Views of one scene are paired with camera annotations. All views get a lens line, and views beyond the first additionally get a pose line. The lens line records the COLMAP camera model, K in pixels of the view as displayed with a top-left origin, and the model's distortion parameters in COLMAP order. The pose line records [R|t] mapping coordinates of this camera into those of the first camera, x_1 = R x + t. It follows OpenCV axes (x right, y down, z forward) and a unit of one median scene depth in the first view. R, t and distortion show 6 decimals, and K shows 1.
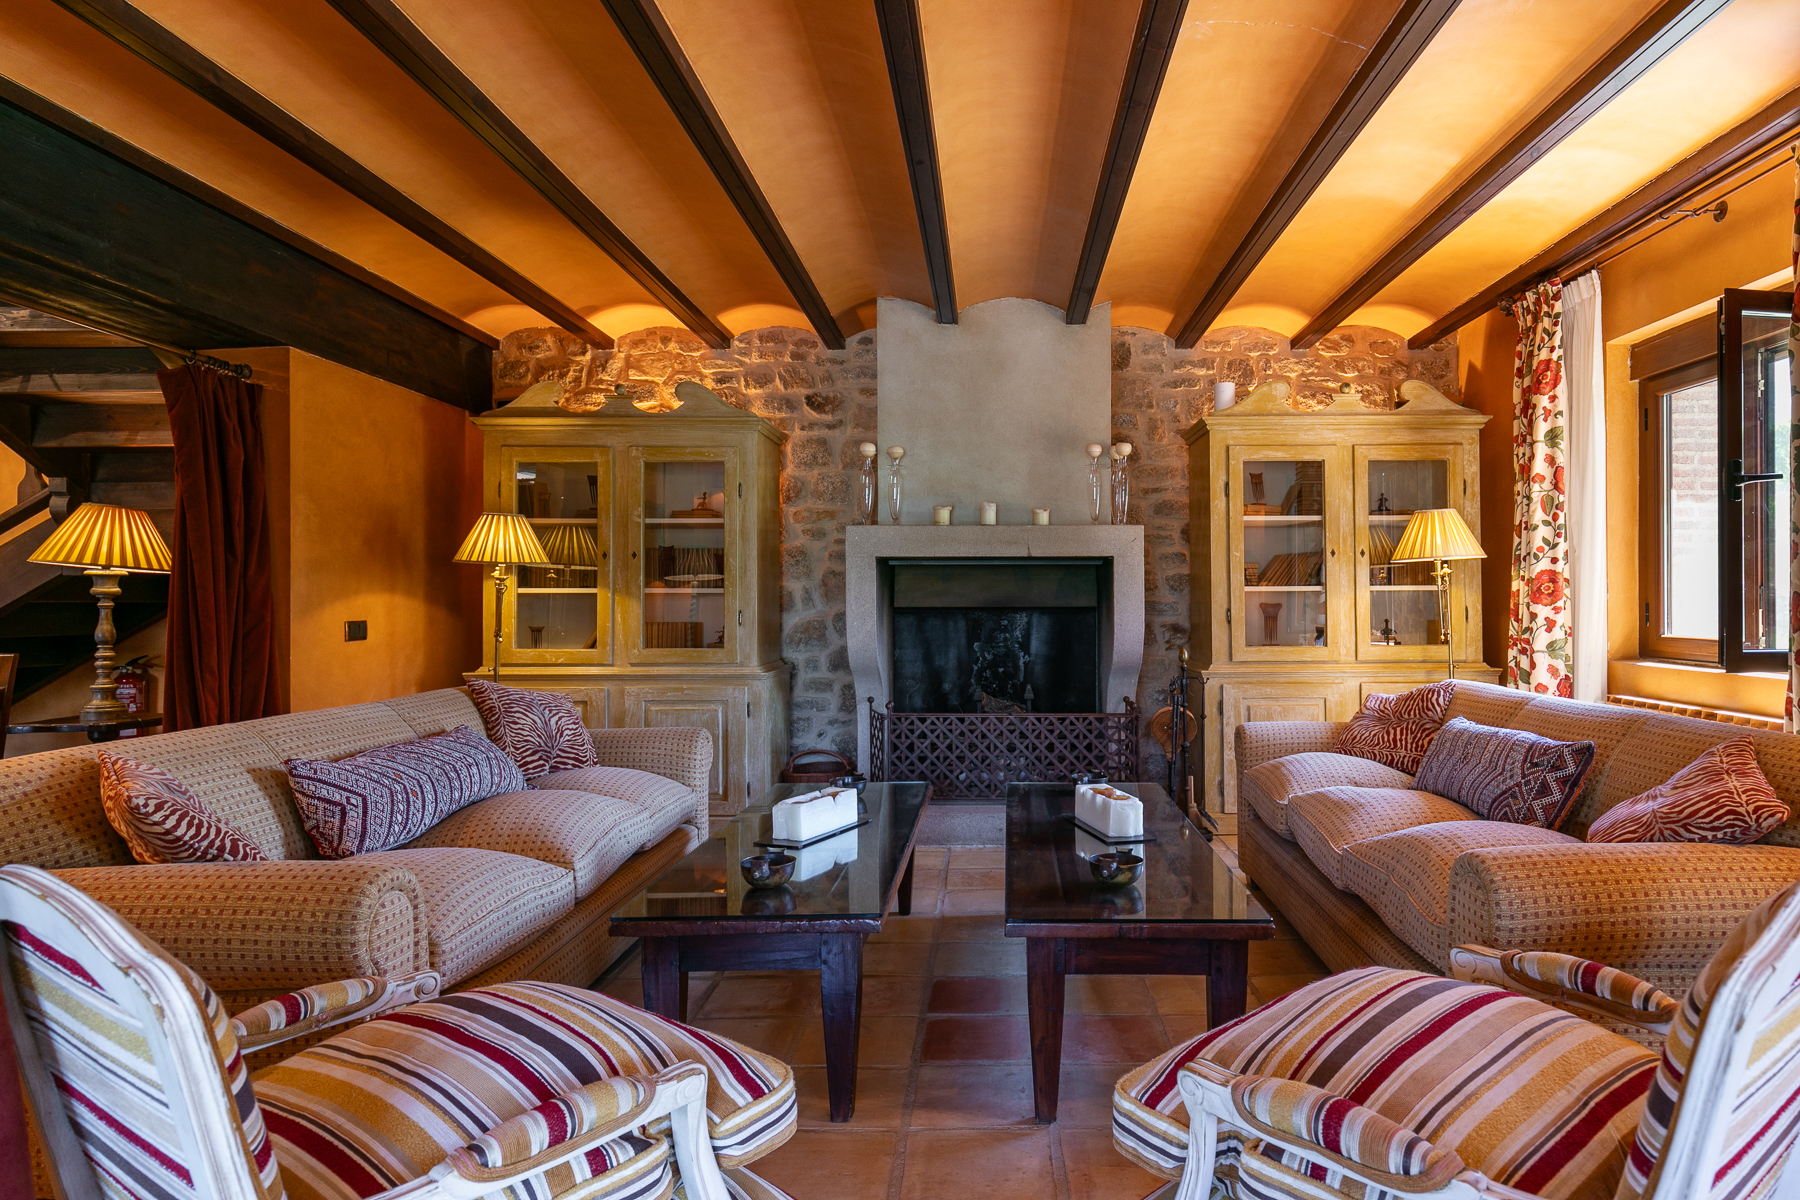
lens RADIAL K [[921.9, 0, 901.1], [0, 921.9, 598.8], [0, 0, 1]] dist [-0.006171, 0.000297]
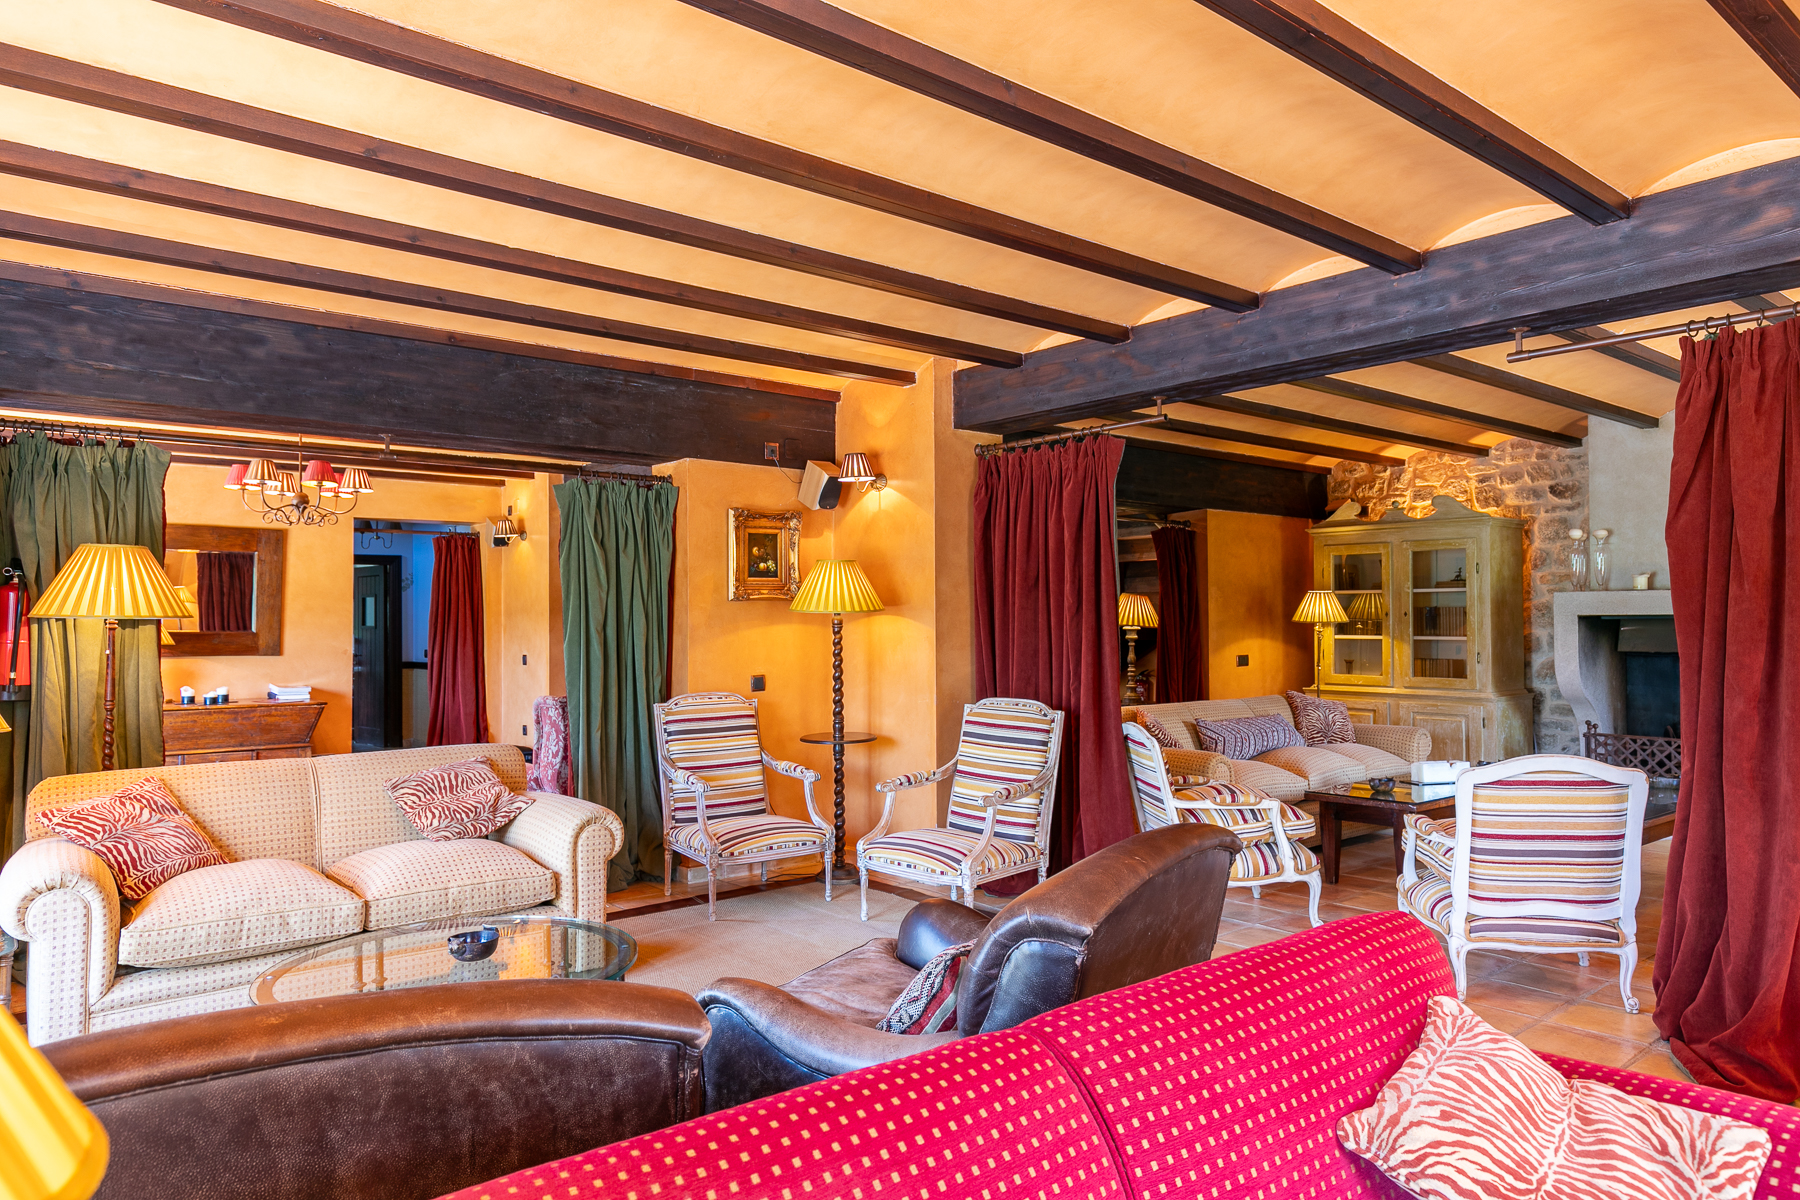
lens RADIAL K [[1284.4, 0, 901.6], [0, 1284.4, 602.0], [0, 0, 1]] dist [0.000087, 0.000630]
pose [[0.642903, -0.004349, -0.765936, 0.779636], [0.011936, 0.999919, 0.004341, -0.085810], [0.765855, -0.011933, 0.642903, -0.965379]]
